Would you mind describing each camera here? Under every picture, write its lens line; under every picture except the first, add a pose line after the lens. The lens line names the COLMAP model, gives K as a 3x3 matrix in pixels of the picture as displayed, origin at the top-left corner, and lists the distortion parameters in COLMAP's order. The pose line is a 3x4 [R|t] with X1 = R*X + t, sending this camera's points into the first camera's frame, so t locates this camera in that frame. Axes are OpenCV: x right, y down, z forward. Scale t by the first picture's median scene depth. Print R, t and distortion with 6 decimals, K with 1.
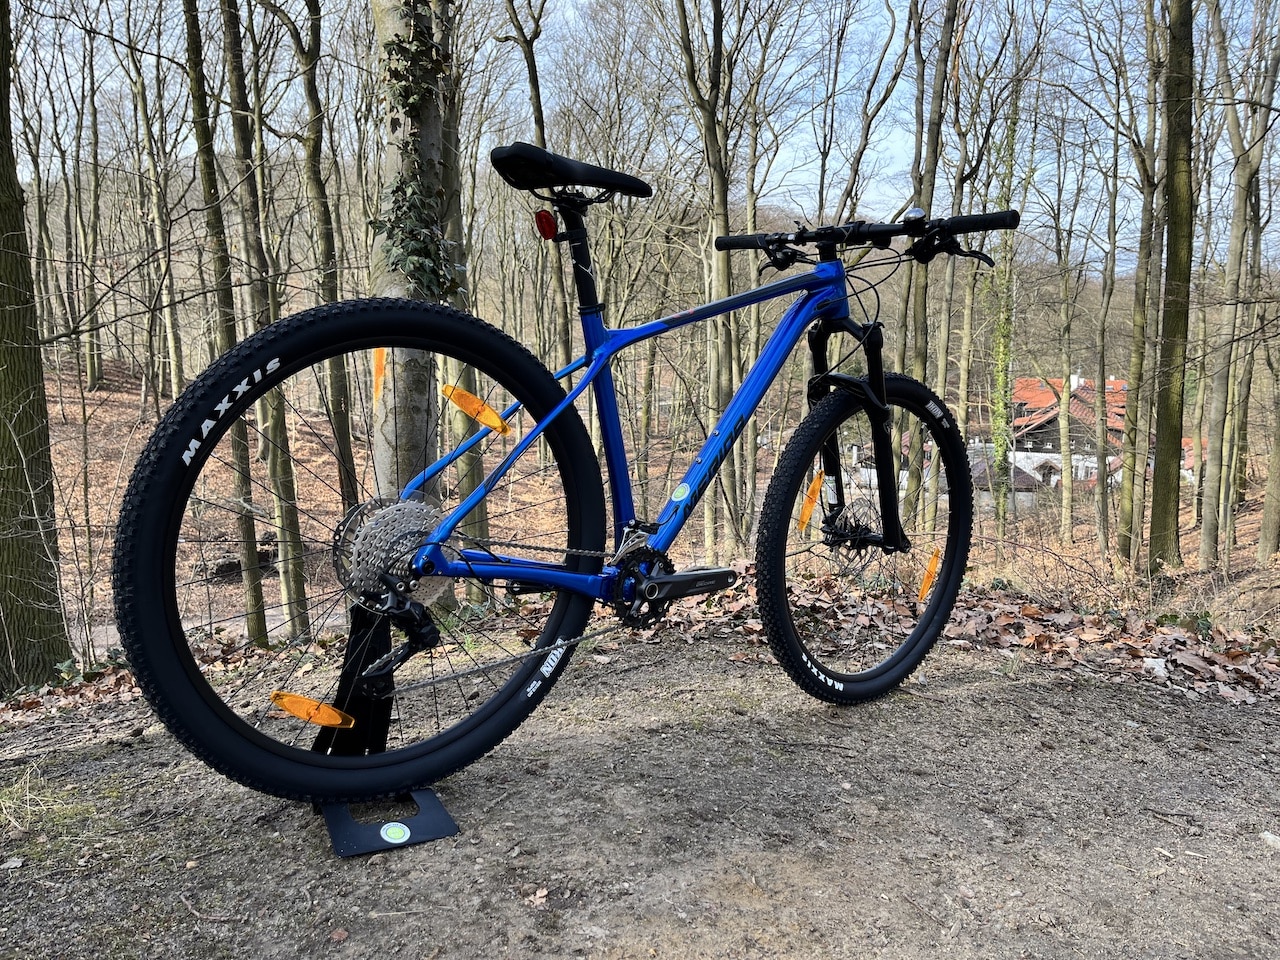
lens RADIAL K [[993.4, 0, 659.2], [0, 993.4, 481.8], [0, 0, 1]] dist [0.059175, -0.088233]
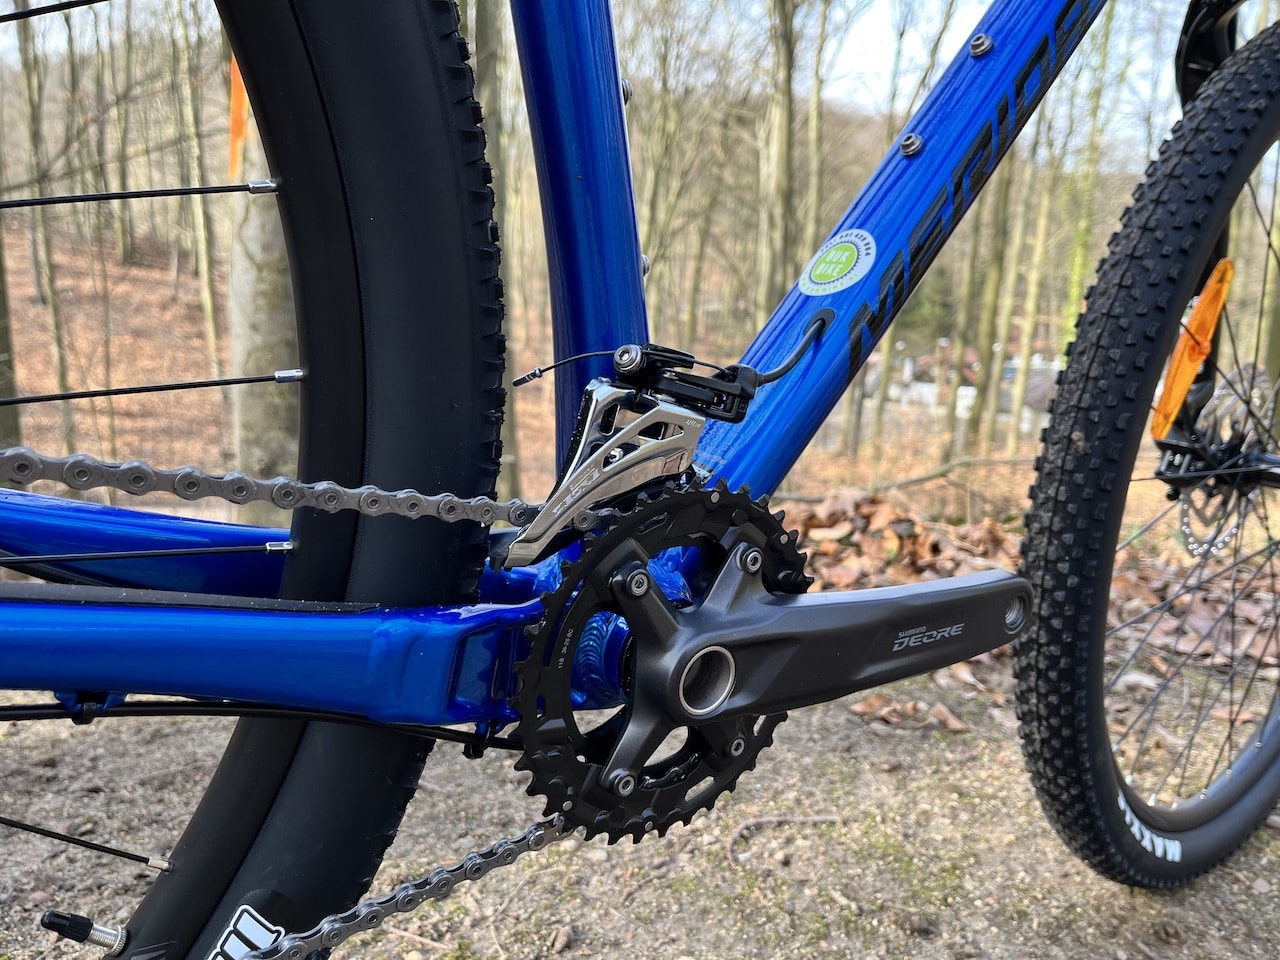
lens RADIAL K [[993.4, 0, 644.7], [0, 993.4, 503.6], [0, 0, 1]] dist [0.059175, -0.088233]
pose [[0.997450, 0.049774, -0.051140, -0.009148], [-0.043597, 0.992350, 0.115506, 0.036585], [0.056498, -0.112982, 0.991989, 0.615136]]
